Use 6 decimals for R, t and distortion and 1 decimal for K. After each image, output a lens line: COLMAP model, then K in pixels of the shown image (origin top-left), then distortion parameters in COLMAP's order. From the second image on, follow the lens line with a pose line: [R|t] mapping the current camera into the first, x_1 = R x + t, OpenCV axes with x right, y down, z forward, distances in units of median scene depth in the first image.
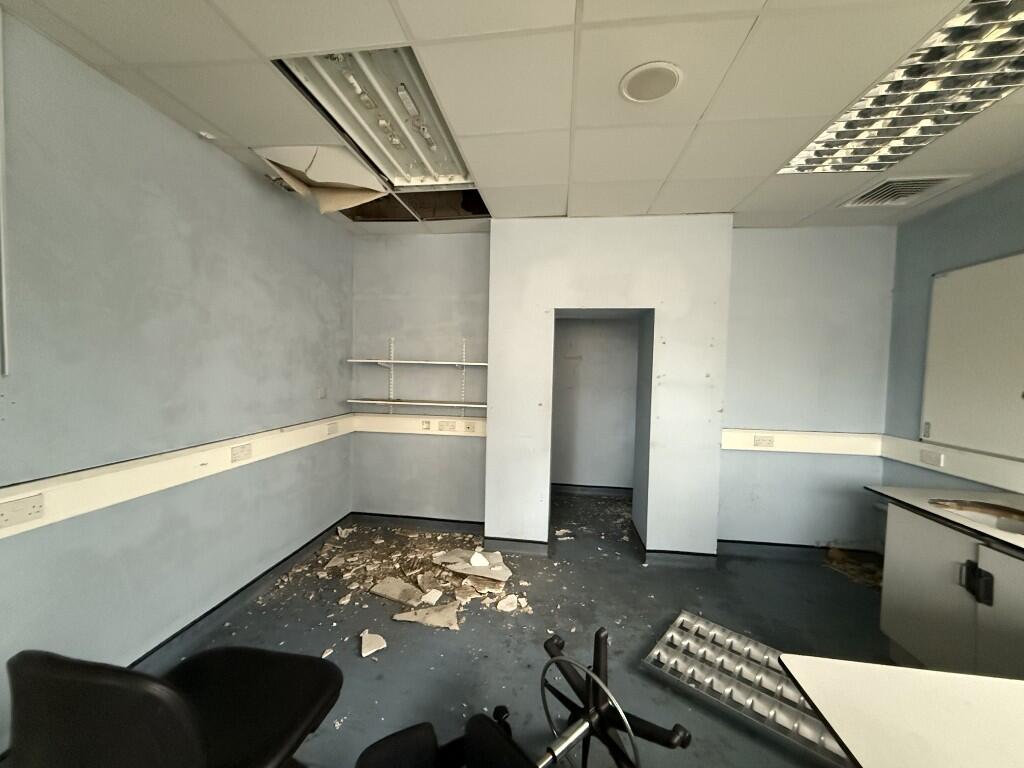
lens RADIAL K [[405.4, 0, 509.2], [0, 405.4, 385.1], [0, 0, 1]] dist [0.005230, -0.000019]
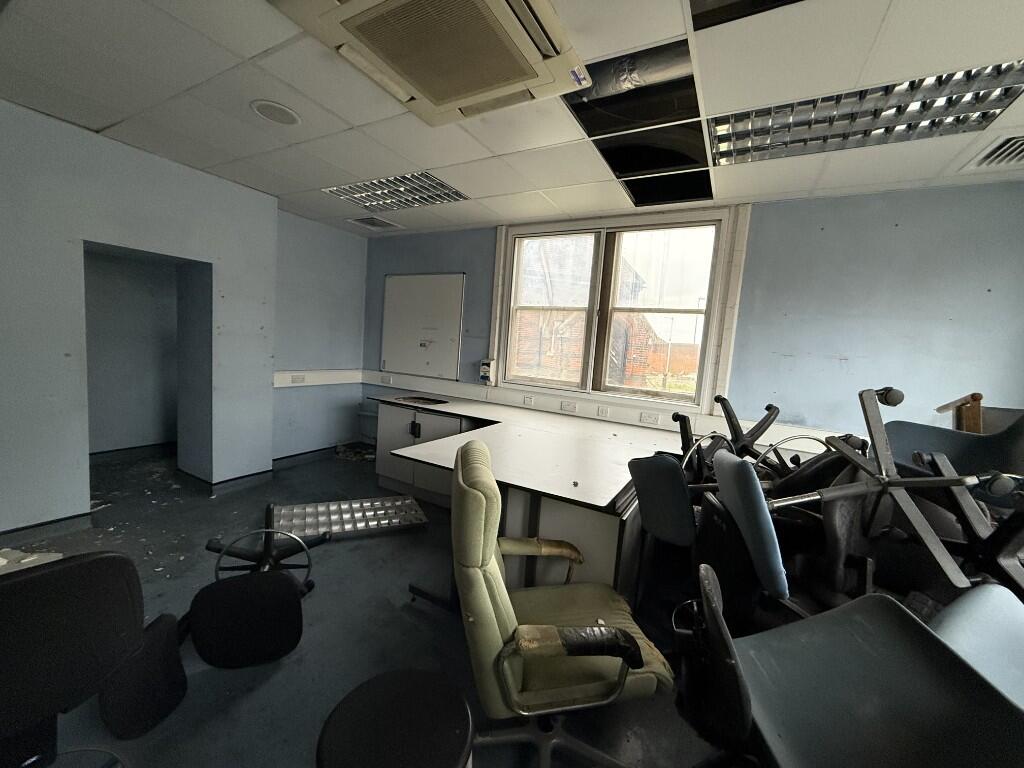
lens RADIAL K [[405.4, 0, 512.3], [0, 405.4, 383.9], [0, 0, 1]] dist [0.005230, -0.000019]
pose [[0.373826, -0.085822, 0.923520, -0.363594], [-0.025298, 0.994396, 0.102649, -0.001414], [-0.927154, -0.061737, 0.369560, -0.155745]]
